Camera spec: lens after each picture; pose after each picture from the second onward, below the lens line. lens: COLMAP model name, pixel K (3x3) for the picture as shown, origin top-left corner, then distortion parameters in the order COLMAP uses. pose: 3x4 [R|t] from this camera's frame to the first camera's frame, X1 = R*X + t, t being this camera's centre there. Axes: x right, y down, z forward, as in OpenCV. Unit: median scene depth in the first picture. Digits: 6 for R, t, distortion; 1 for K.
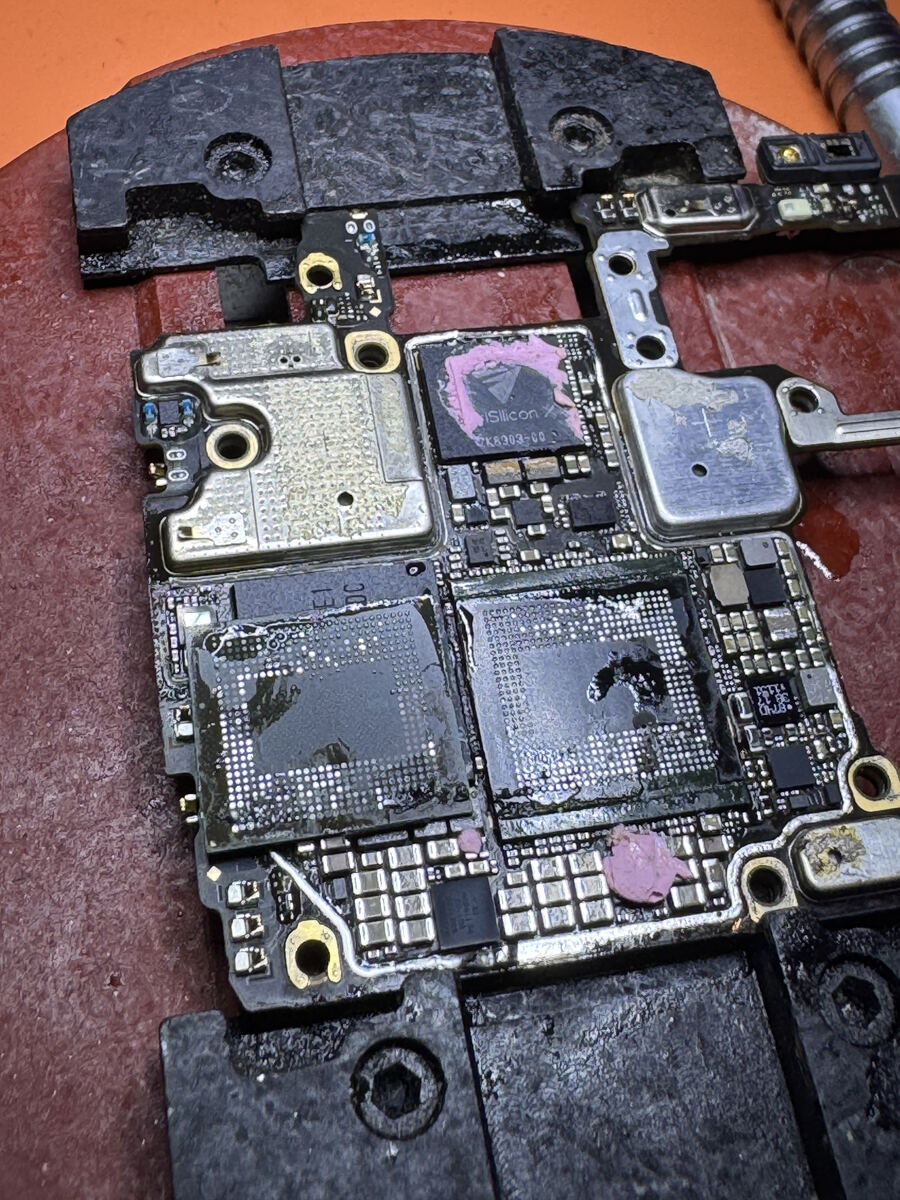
lens RADIAL K [[1629.8, 0, 403.8], [0, 1629.8, 599.4], [0, 0, 1]] dist [0.038185, -0.045594]
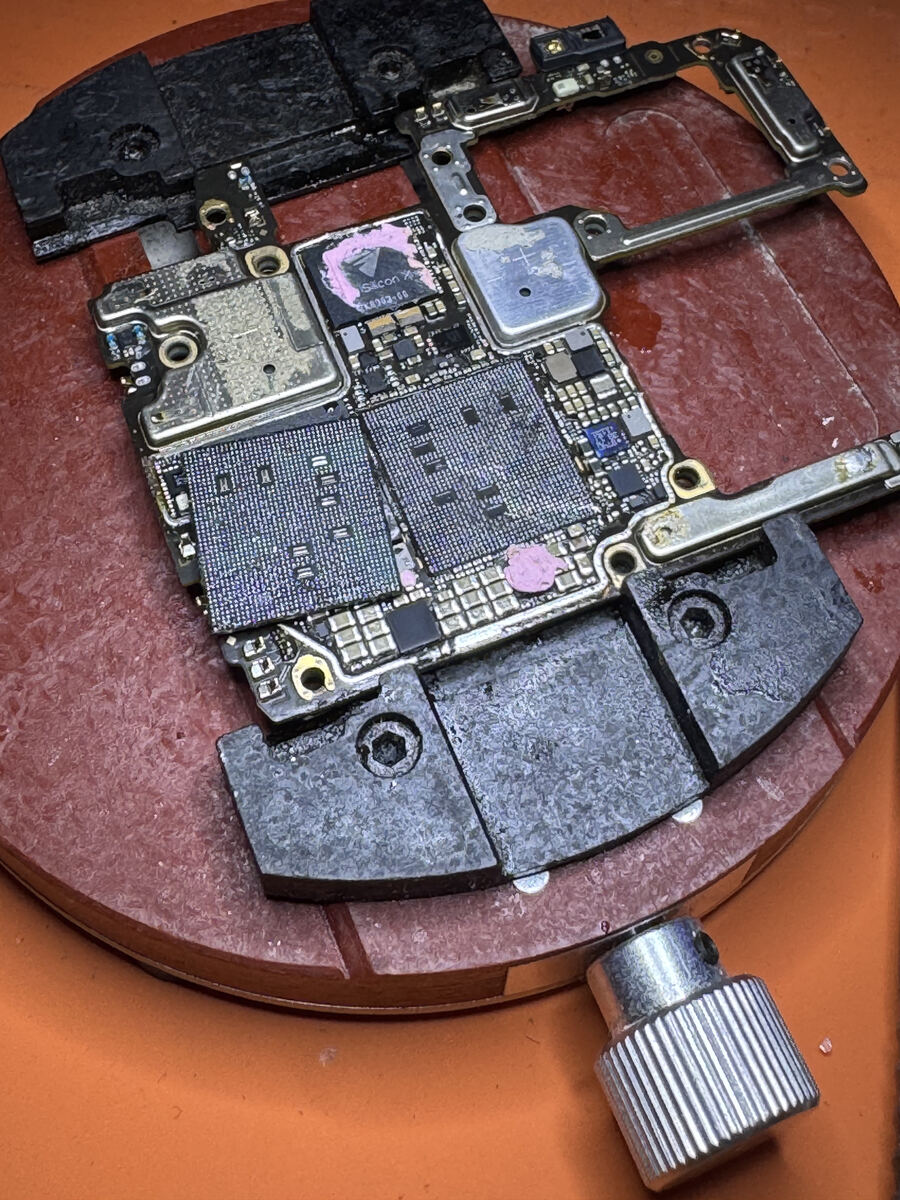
lens RADIAL K [[1669.6, 0, 450.0], [0, 1669.6, 600.0], [0, 0, 1]] dist [0.006835, 0.054097]
pose [[0.974132, -0.225238, 0.018287, 0.040634], [0.225085, 0.974287, 0.010086, 0.140880], [-0.020088, -0.005709, 0.999782, -0.368919]]
